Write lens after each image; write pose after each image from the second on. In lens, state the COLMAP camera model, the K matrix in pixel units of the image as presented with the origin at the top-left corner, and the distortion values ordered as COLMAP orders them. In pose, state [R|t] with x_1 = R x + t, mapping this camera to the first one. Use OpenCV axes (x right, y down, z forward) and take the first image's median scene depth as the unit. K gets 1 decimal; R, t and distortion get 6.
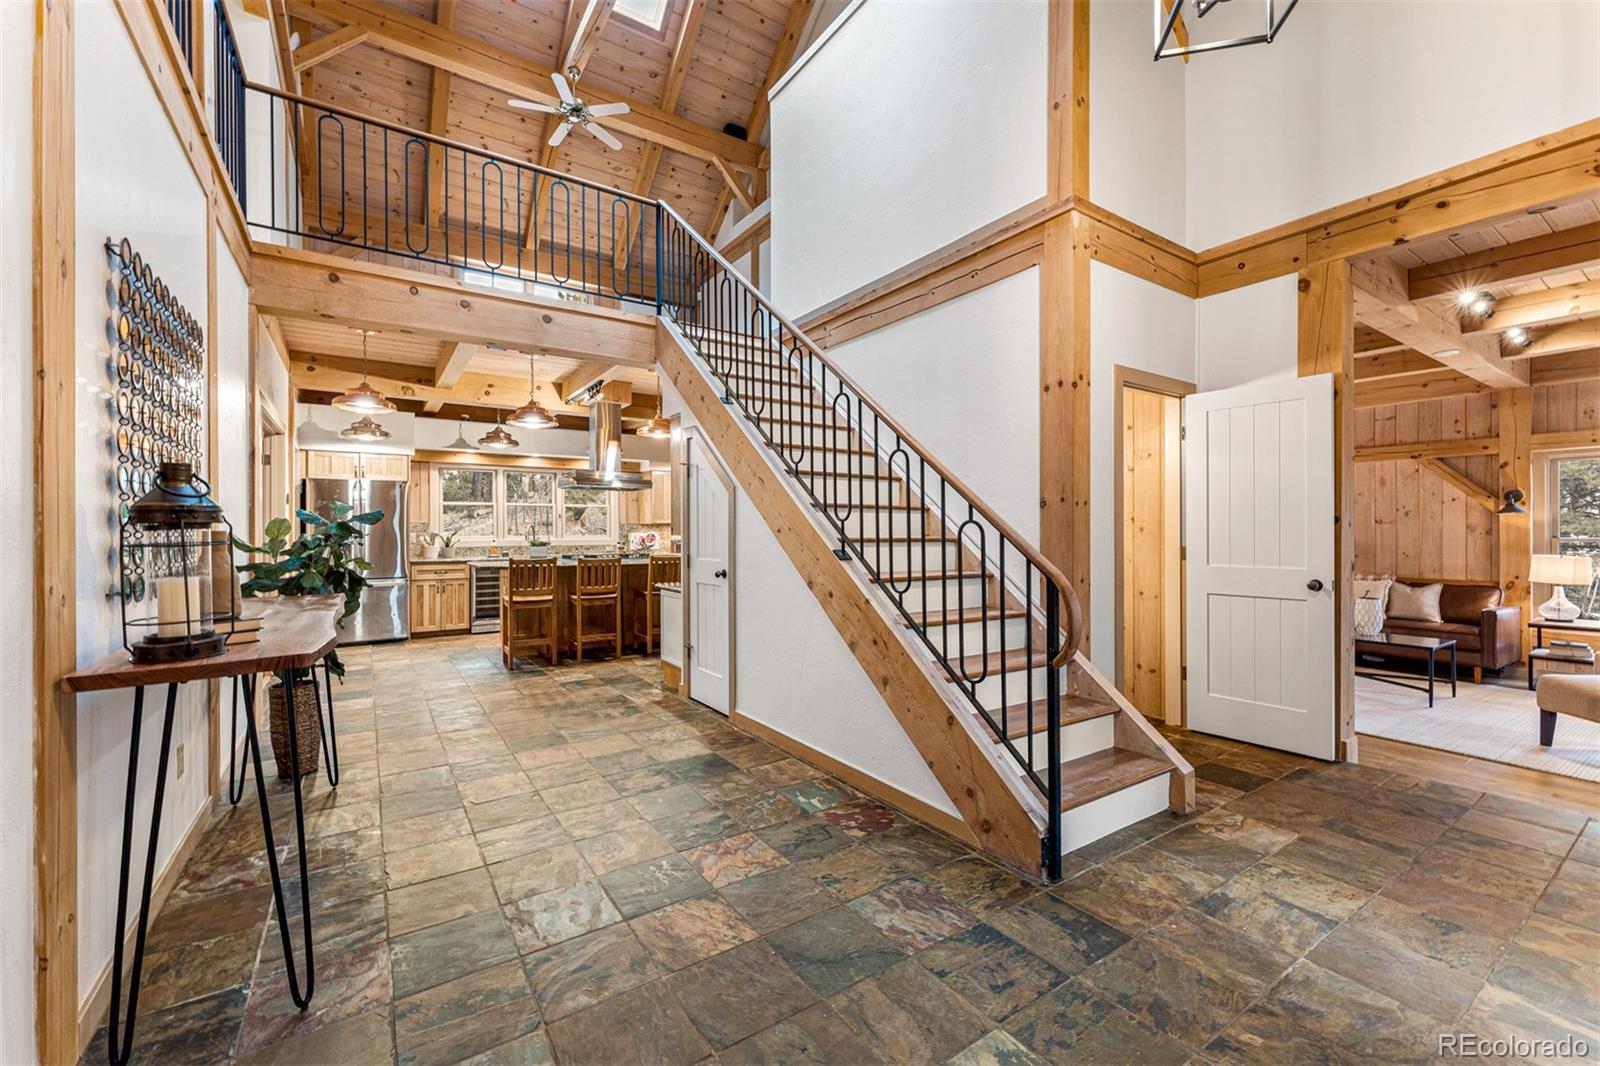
lens RADIAL K [[653.1, 0, 800.0], [0, 653.1, 533.0], [0, 0, 1]] dist [0.000665, 0.000190]
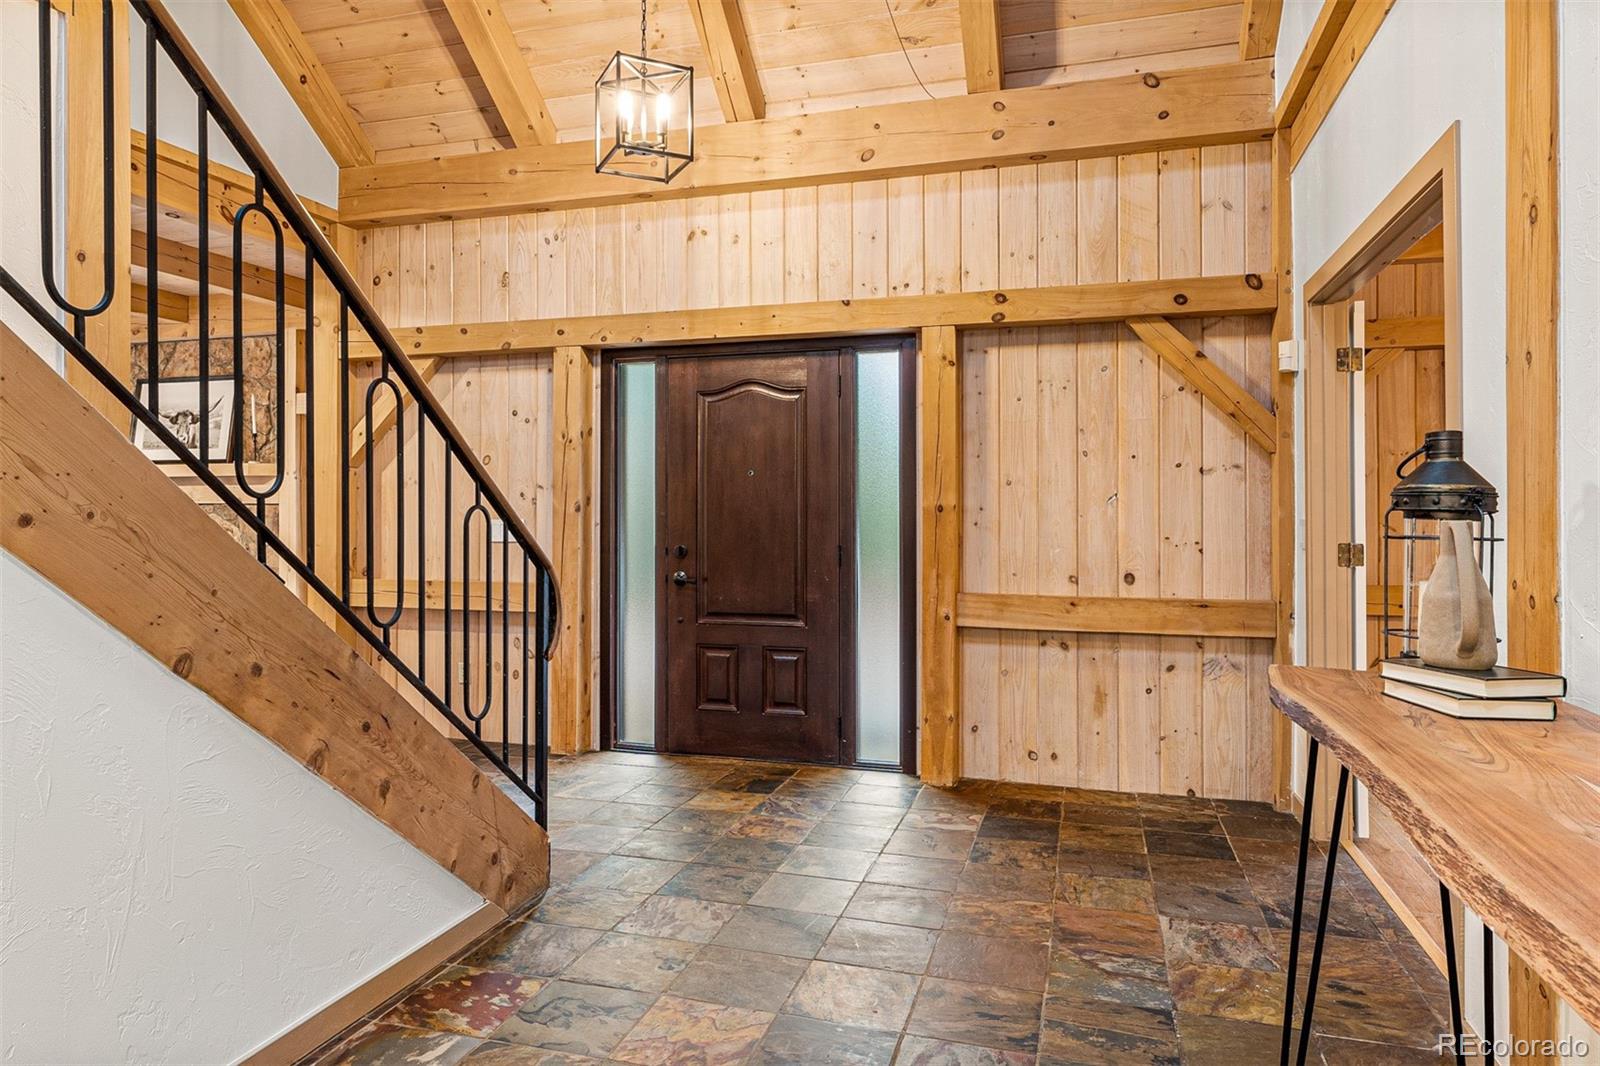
lens RADIAL K [[947.6, 0, 800.0], [0, 947.6, 533.0], [0, 0, 1]] dist [-0.002024, -0.000735]
pose [[-0.630267, -0.010897, 0.776302, -0.755583], [0.002593, 0.999866, 0.016140, -0.003516], [-0.776374, 0.012186, -0.630154, 1.293846]]
